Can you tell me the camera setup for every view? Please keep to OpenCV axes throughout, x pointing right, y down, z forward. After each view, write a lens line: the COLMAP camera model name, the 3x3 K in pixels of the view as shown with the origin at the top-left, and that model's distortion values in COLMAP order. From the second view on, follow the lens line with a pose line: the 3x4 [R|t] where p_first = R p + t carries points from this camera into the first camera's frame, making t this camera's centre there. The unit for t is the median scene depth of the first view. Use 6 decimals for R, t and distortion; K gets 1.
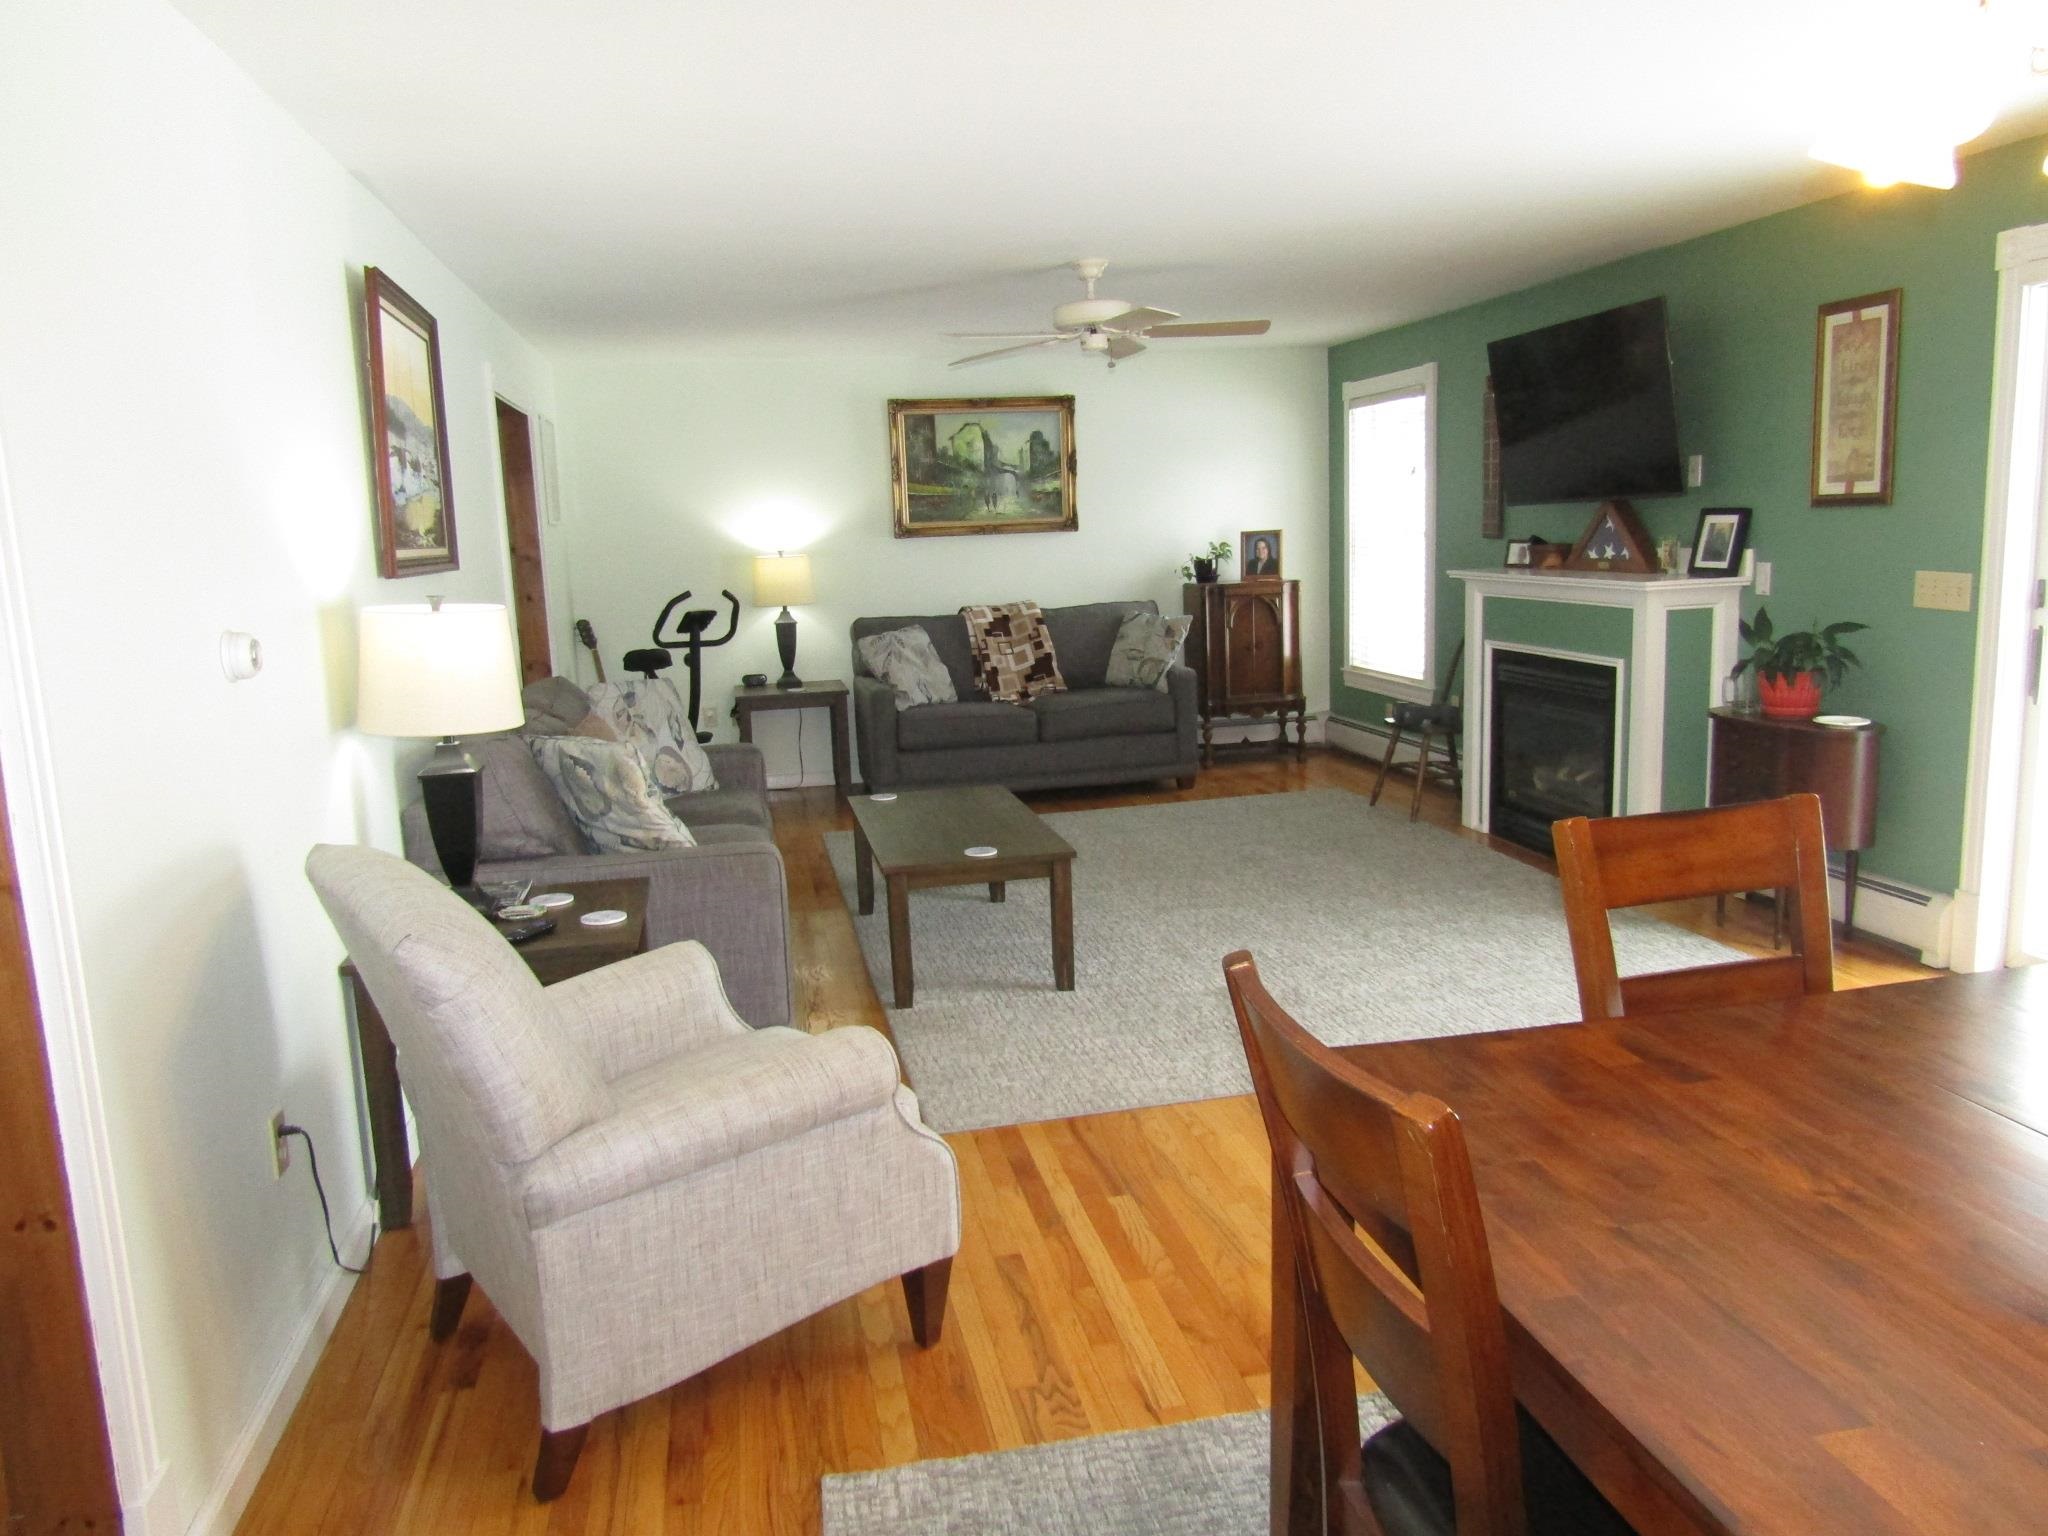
lens RADIAL K [[1450.6, 0, 1028.5], [0, 1450.6, 773.2], [0, 0, 1]] dist [-0.010603, -0.000230]
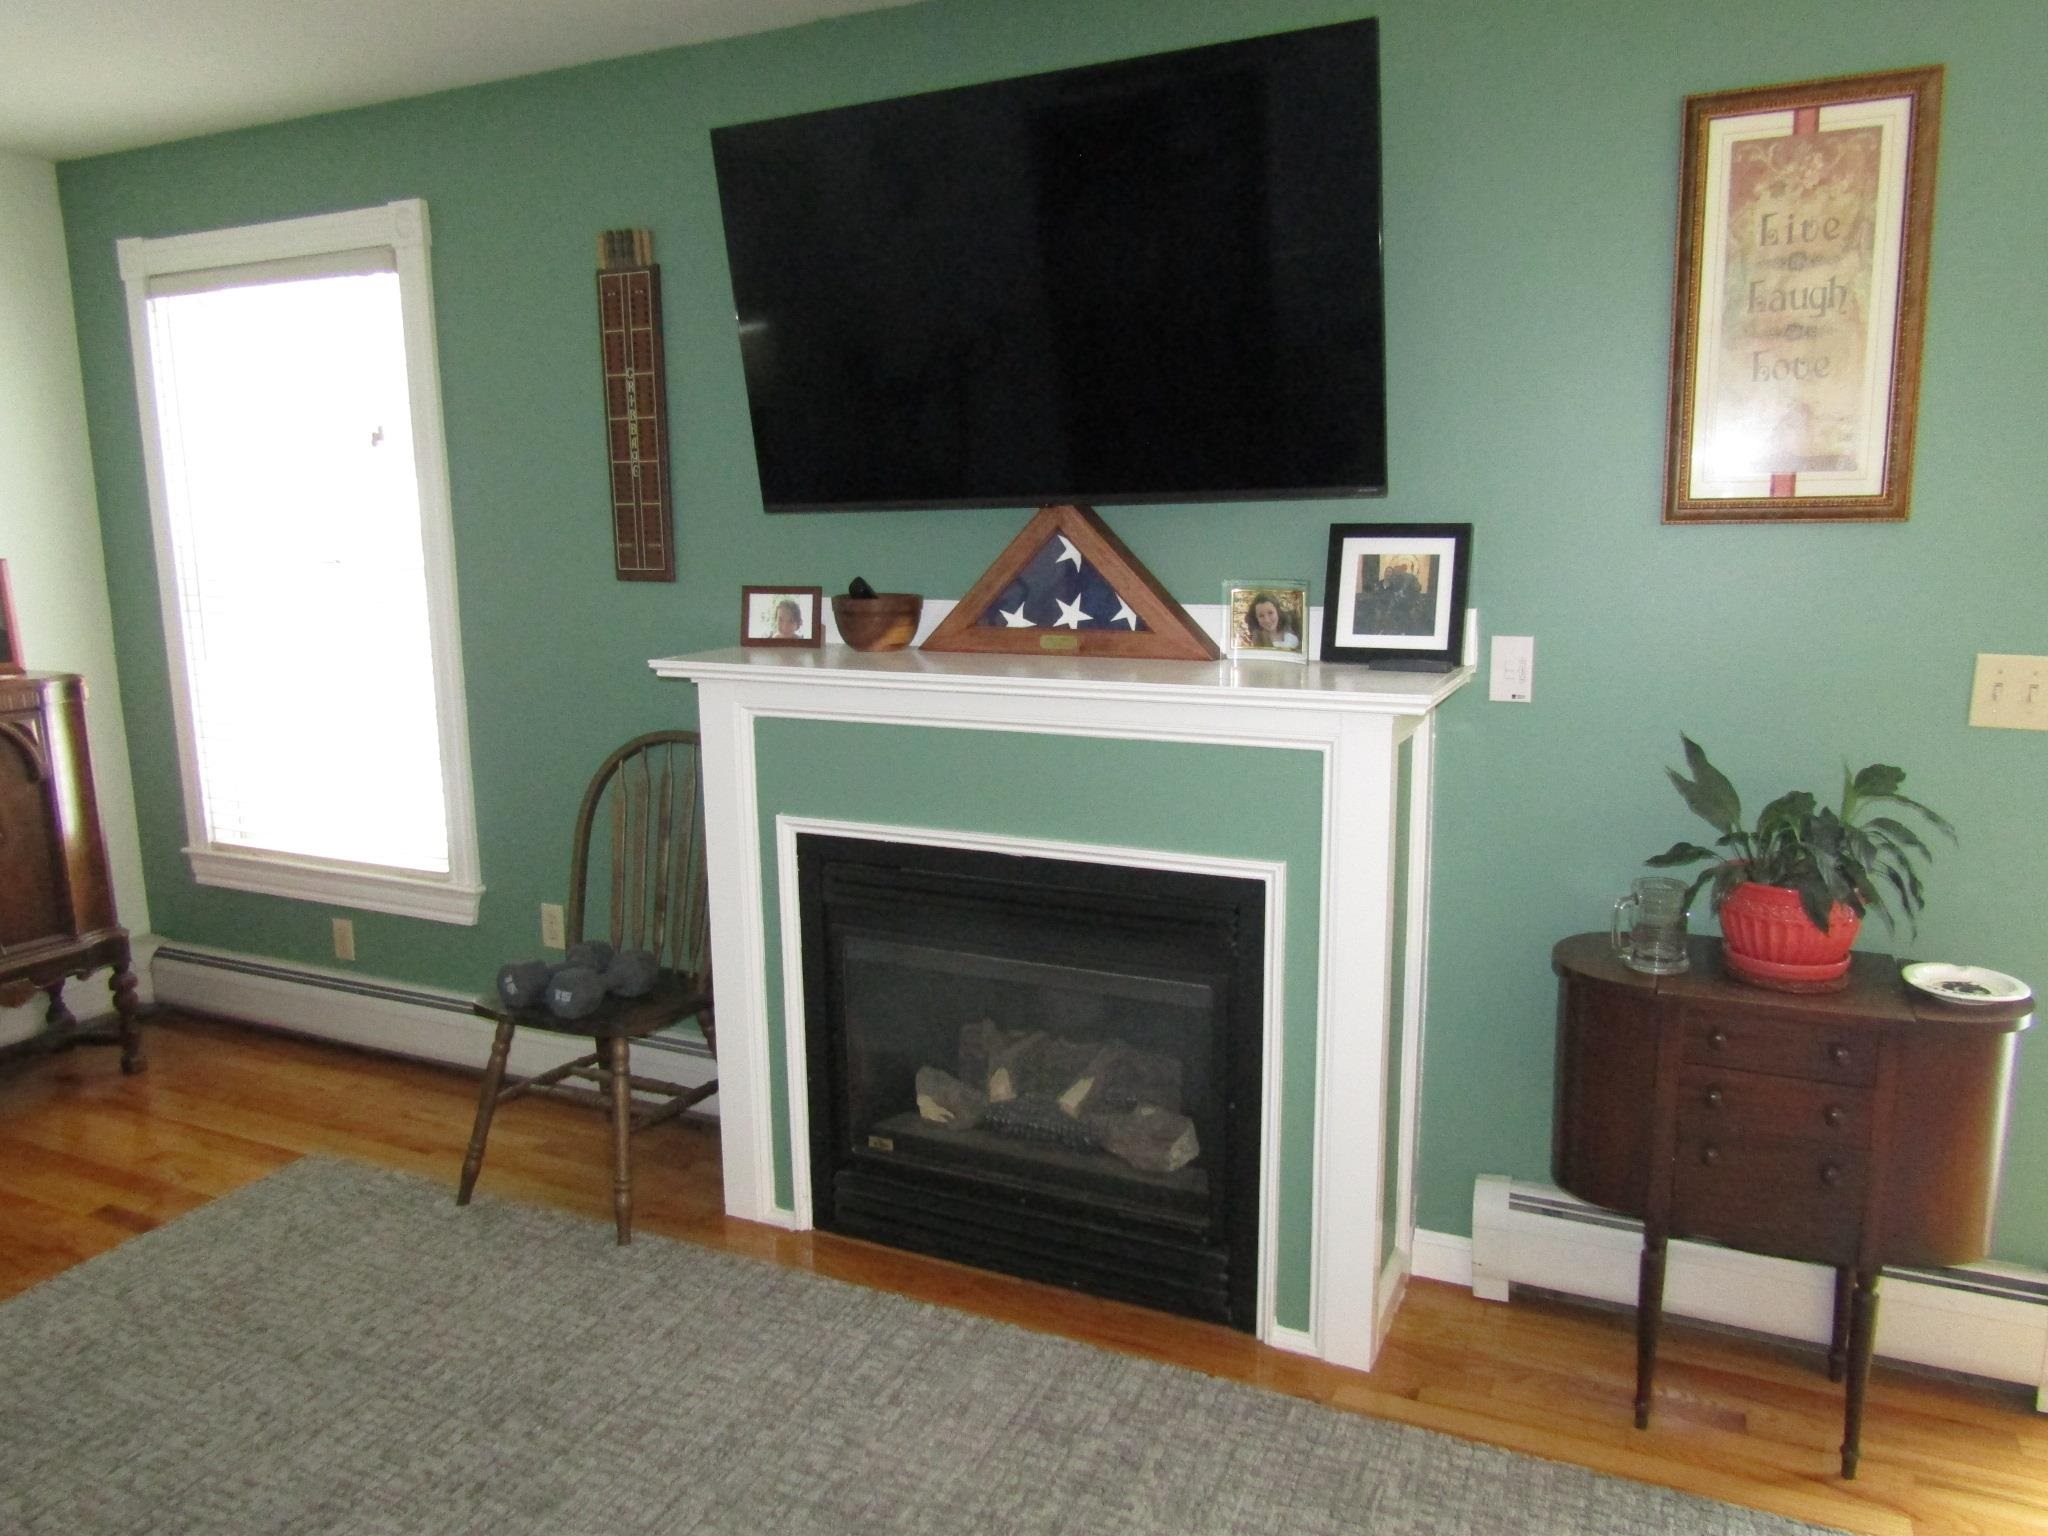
lens RADIAL K [[1450.6, 0, 1029.0], [0, 1450.6, 773.7], [0, 0, 1]] dist [-0.010603, -0.000230]
pose [[0.603489, -0.114512, 0.789106, 0.013316], [0.126972, 0.990807, 0.046677, -0.097283], [-0.787197, 0.072025, 0.612482, 0.565494]]
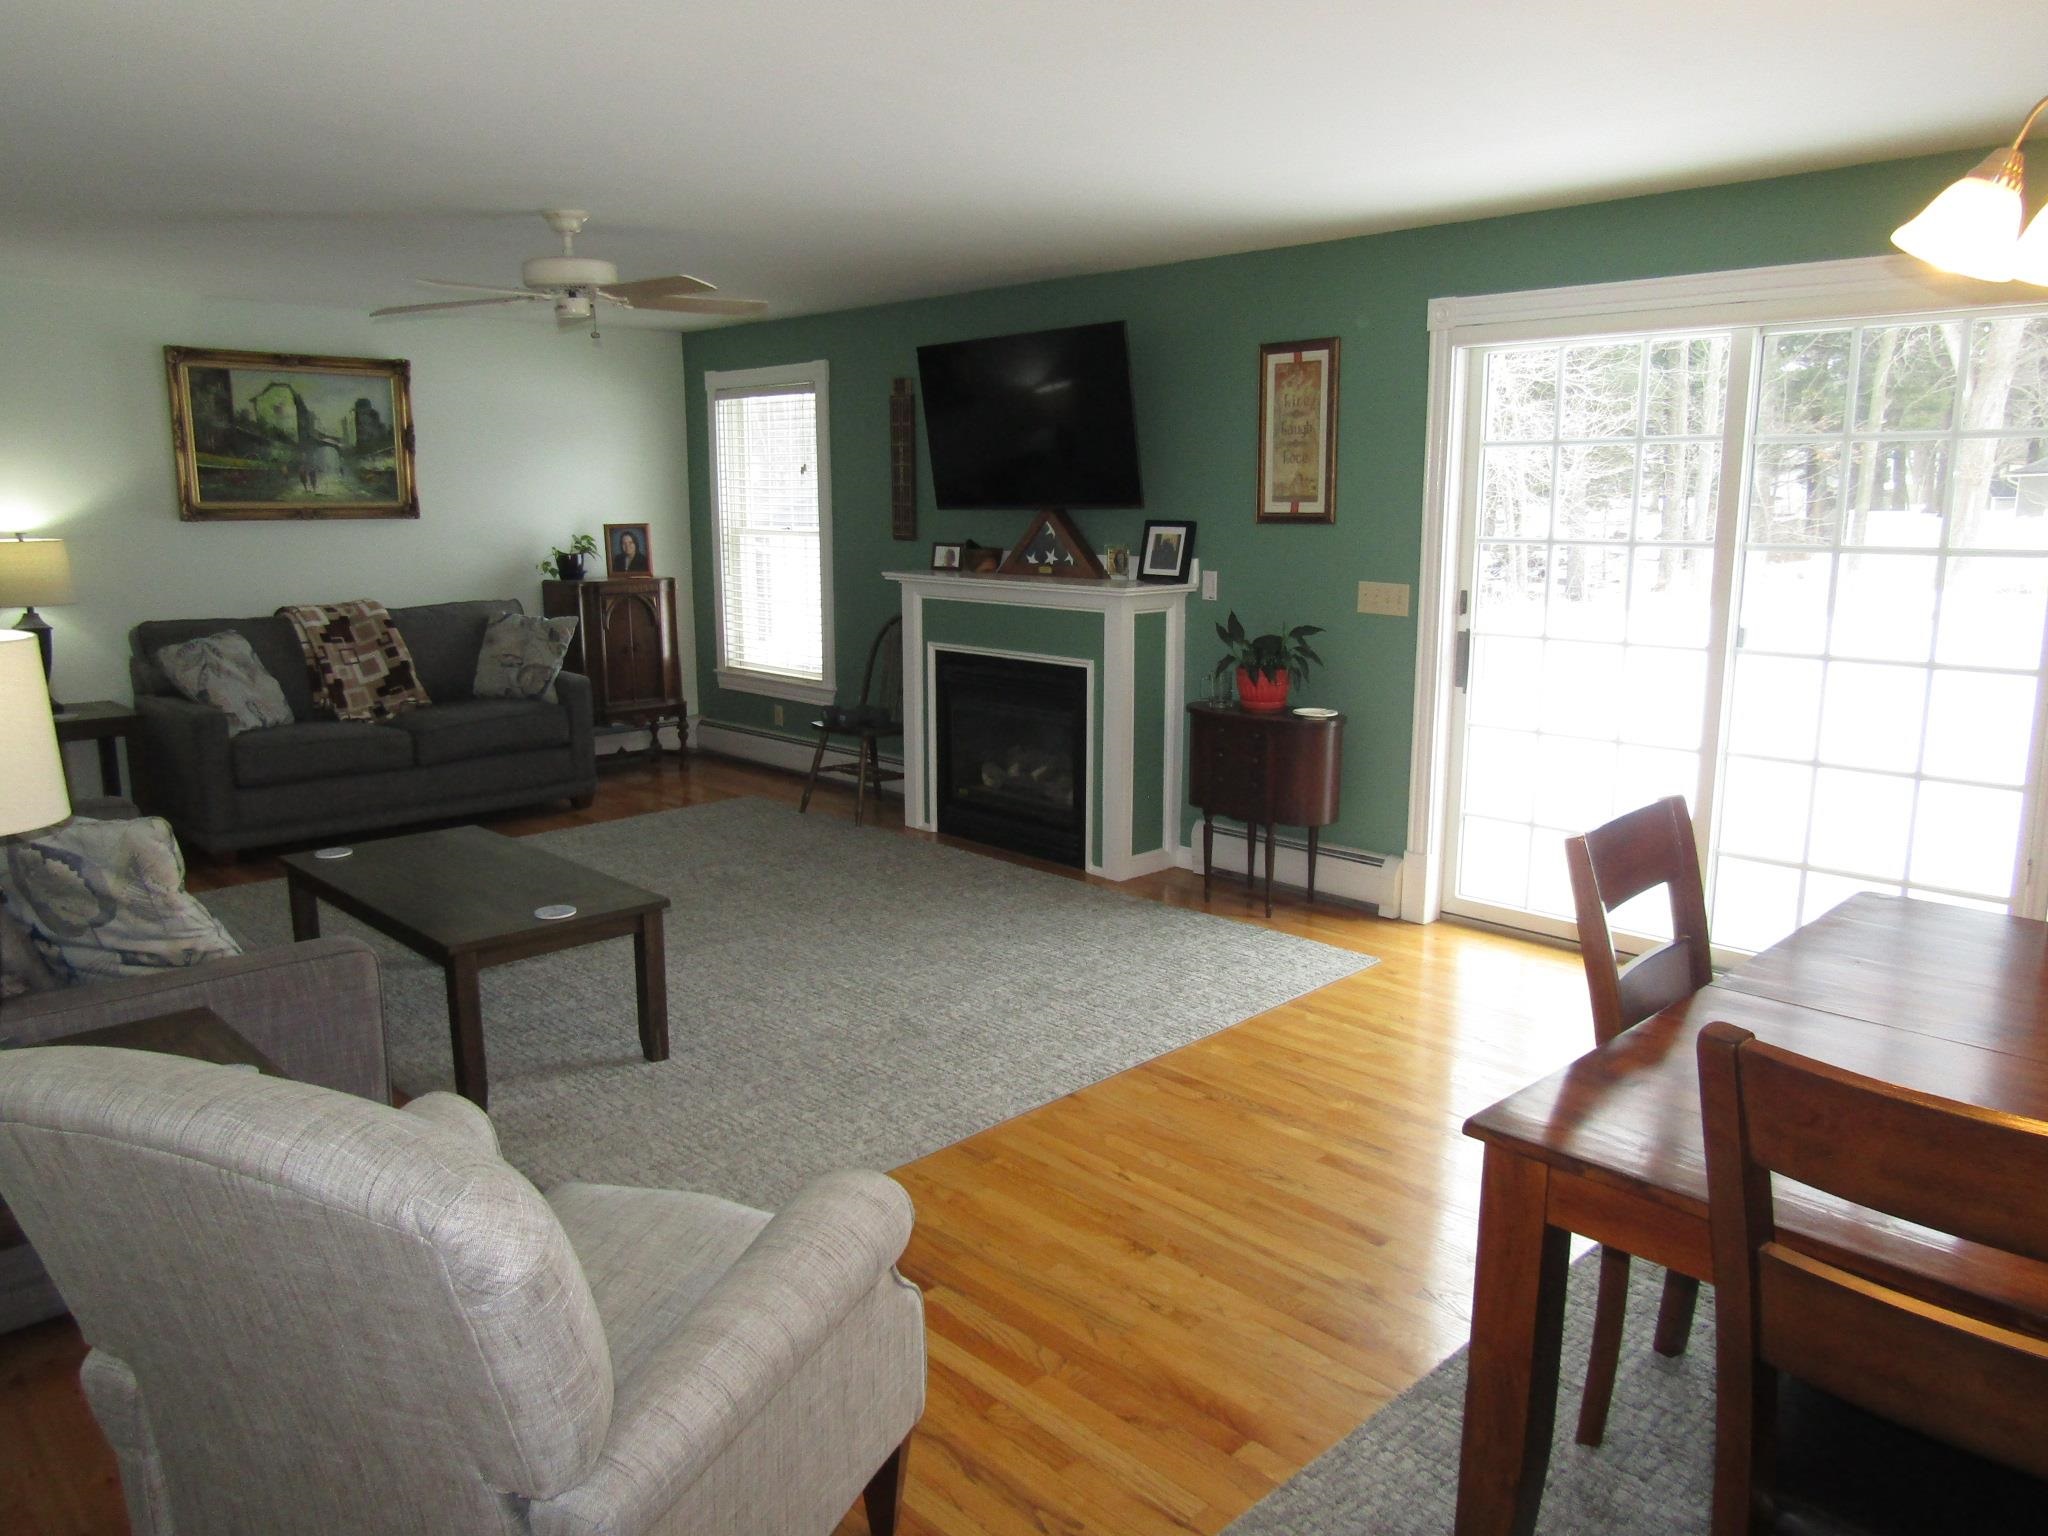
lens RADIAL K [[1450.6, 0, 1023.9], [0, 1450.6, 775.3], [0, 0, 1]] dist [-0.010603, -0.000230]
pose [[0.845018, -0.063286, 0.530980, -0.144669], [0.058289, 0.997956, 0.026181, -0.018119], [-0.531552, 0.008827, 0.846980, 0.091367]]
